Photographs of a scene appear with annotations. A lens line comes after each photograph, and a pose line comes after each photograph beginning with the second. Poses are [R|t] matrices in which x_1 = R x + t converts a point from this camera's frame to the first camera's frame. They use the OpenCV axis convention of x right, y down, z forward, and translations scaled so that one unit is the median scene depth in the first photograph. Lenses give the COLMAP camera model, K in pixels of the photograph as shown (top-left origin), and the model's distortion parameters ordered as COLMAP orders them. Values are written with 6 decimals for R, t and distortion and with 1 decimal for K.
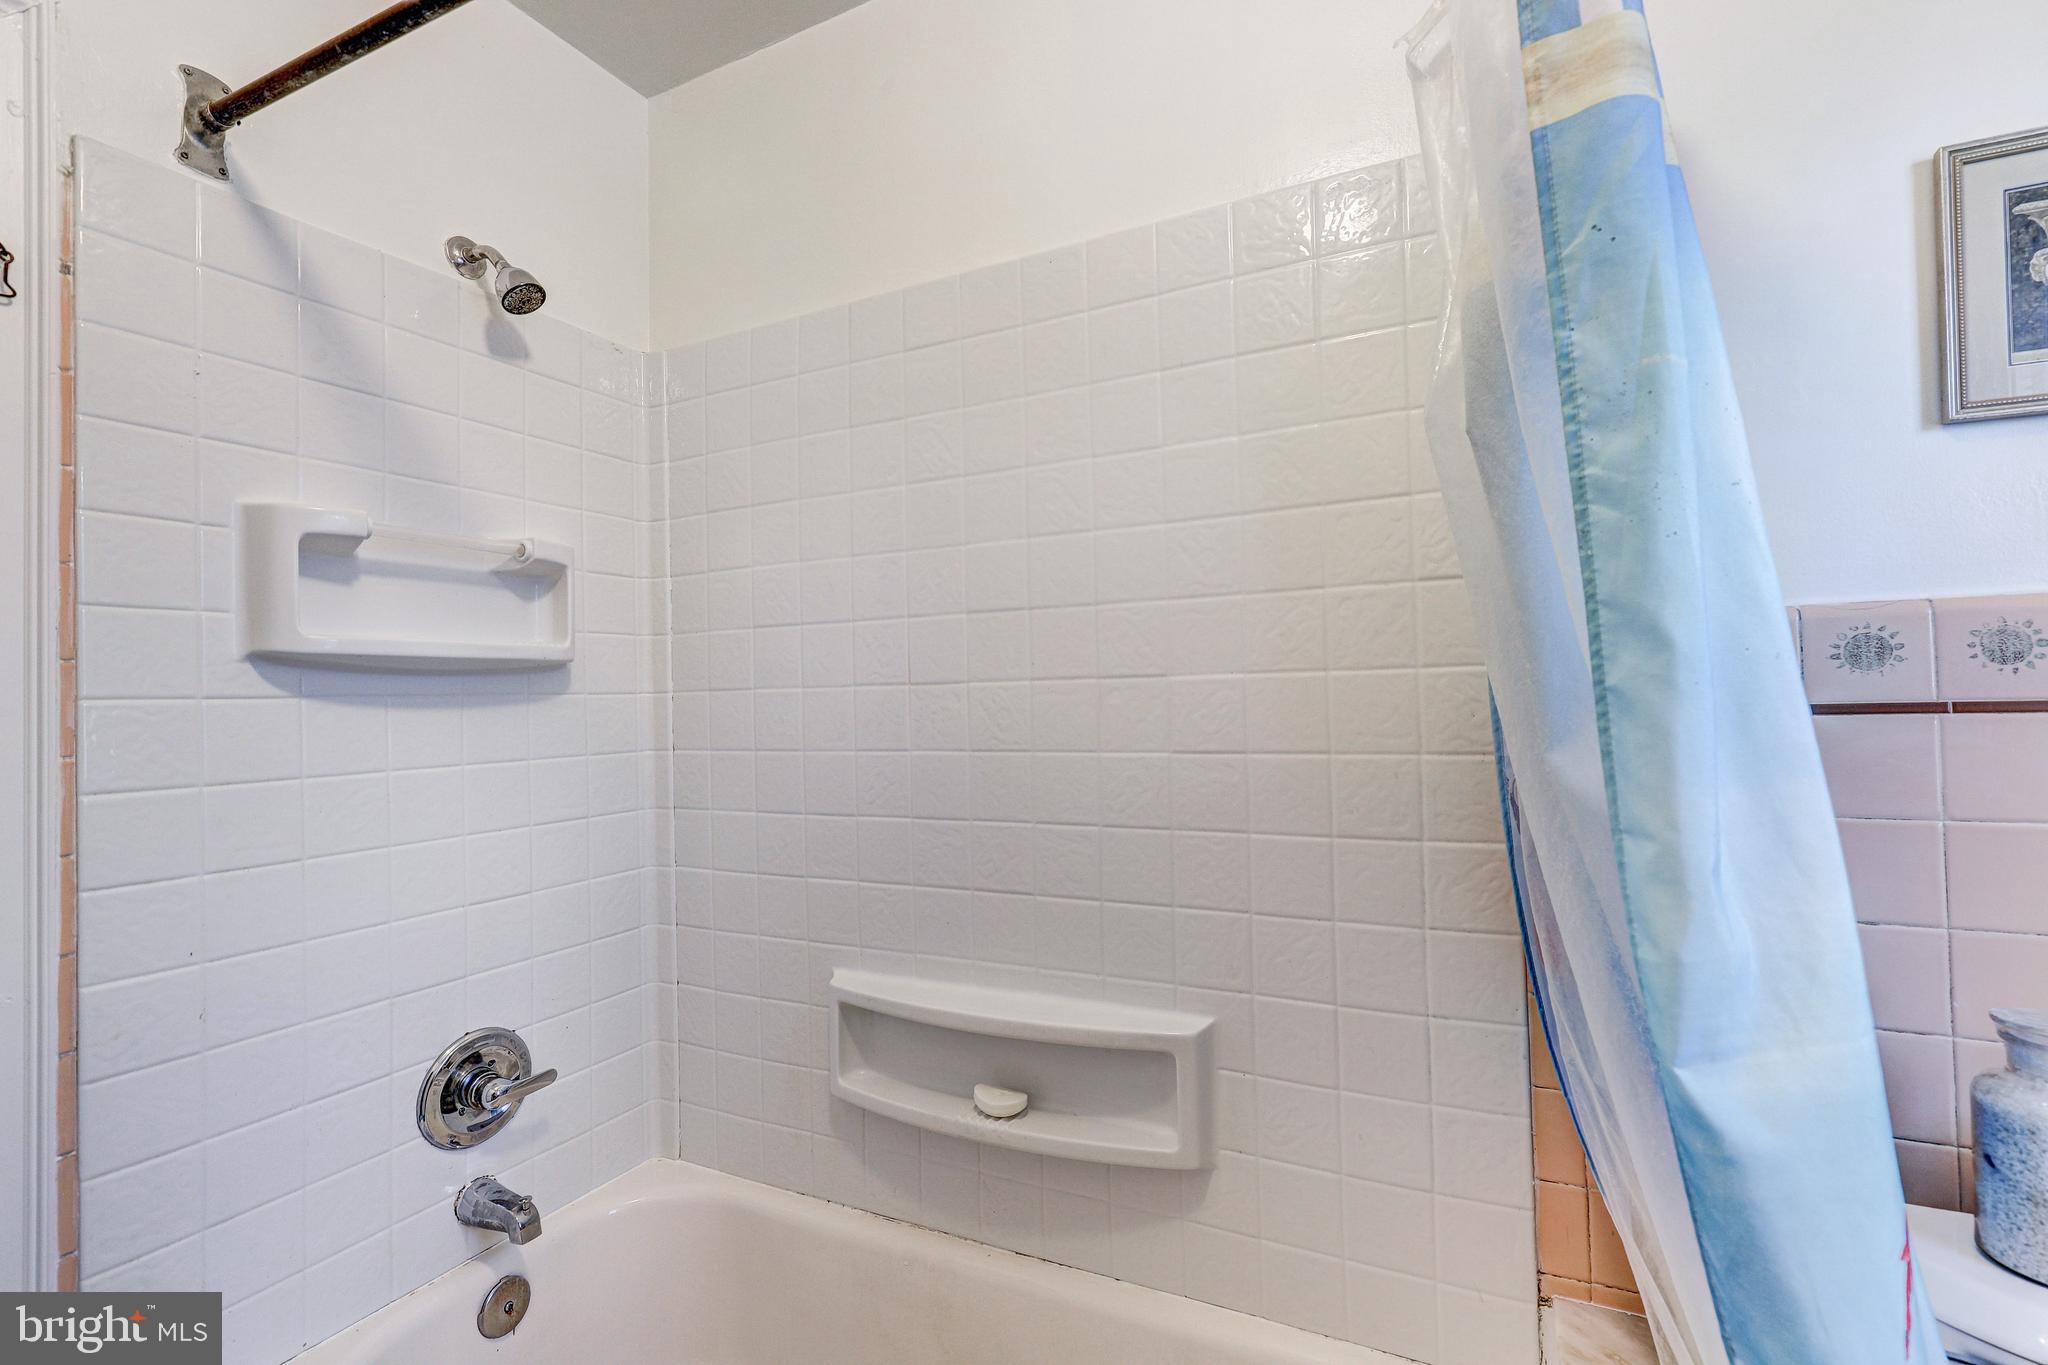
lens RADIAL K [[930.3, 0, 1031.7], [0, 930.3, 681.8], [0, 0, 1]] dist [-0.000343, -0.000074]
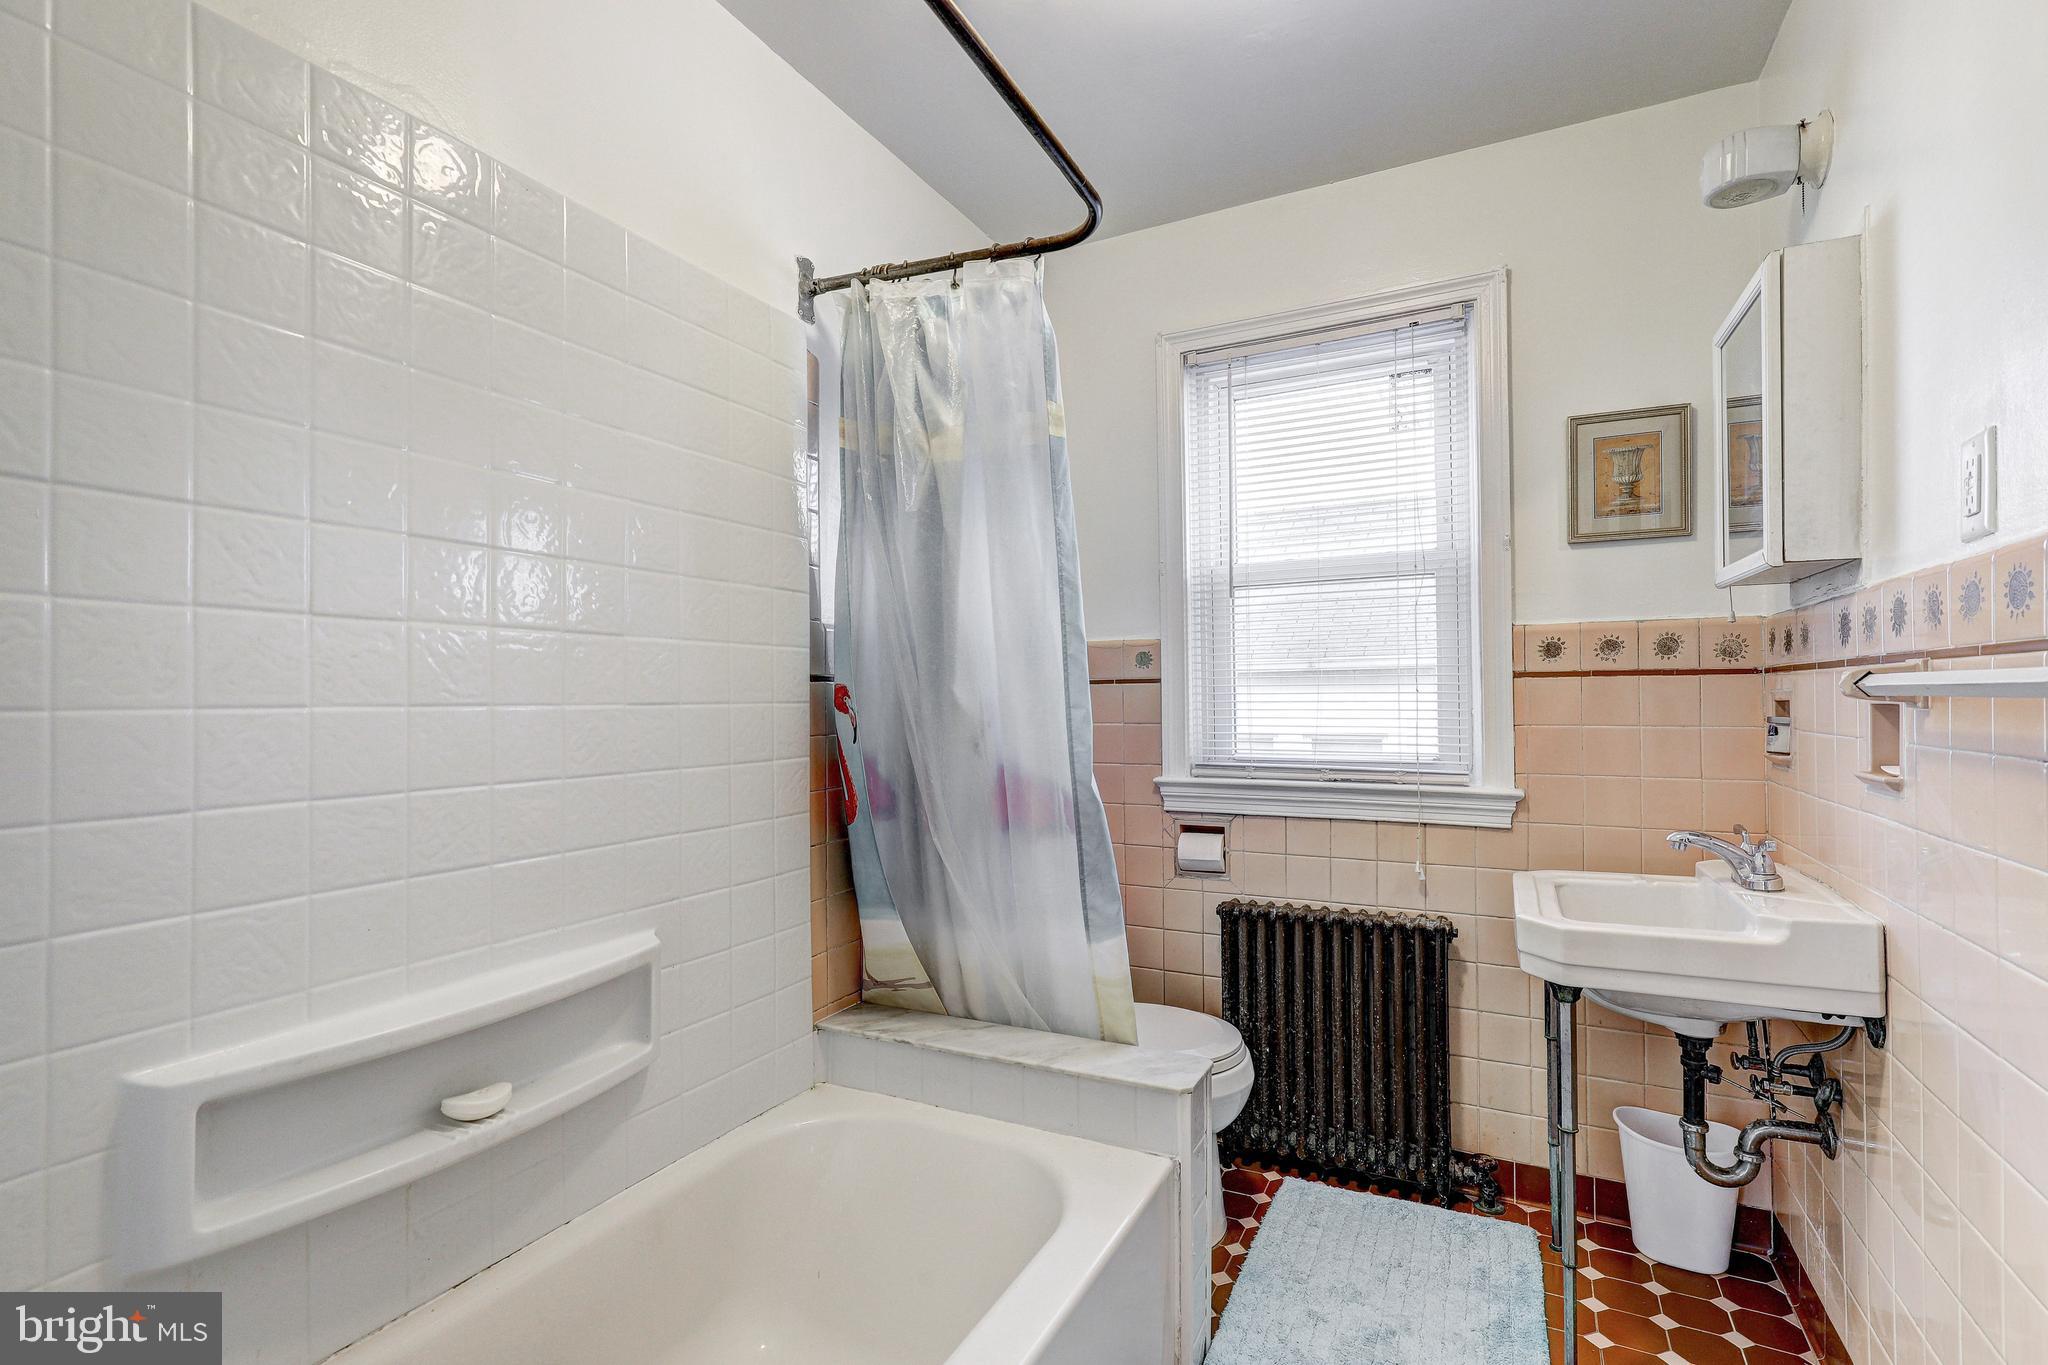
lens RADIAL K [[930.3, 0, 1029.2], [0, 930.3, 694.2], [0, 0, 1]] dist [-0.000343, -0.000074]
pose [[0.016669, 0.032674, 0.999327, -0.927505], [-0.007285, 0.999443, -0.032556, 0.093014], [-0.999835, -0.006738, 0.016897, 0.478029]]
